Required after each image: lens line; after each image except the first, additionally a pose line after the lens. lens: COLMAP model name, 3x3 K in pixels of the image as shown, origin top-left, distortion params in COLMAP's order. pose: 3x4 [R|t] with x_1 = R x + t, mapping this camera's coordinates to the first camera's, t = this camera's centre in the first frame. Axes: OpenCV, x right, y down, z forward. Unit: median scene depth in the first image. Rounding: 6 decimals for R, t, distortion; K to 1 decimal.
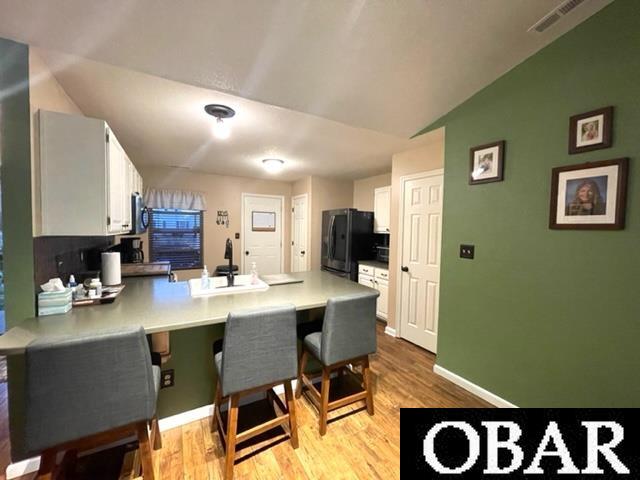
lens RADIAL K [[258.6, 0, 319.8], [0, 258.6, 240.0], [0, 0, 1]] dist [-0.001709, 0.000196]
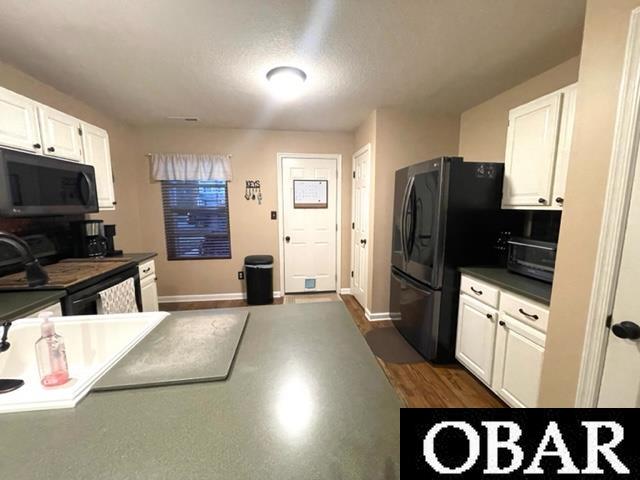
lens RADIAL K [[258.6, 0, 320.2], [0, 258.6, 240.0], [0, 0, 1]] dist [-0.001709, 0.000196]
pose [[0.929244, 0.029838, -0.368260, 0.076925], [0.003397, 0.996002, 0.089271, -0.013254], [0.369452, -0.084206, 0.925427, 0.435007]]
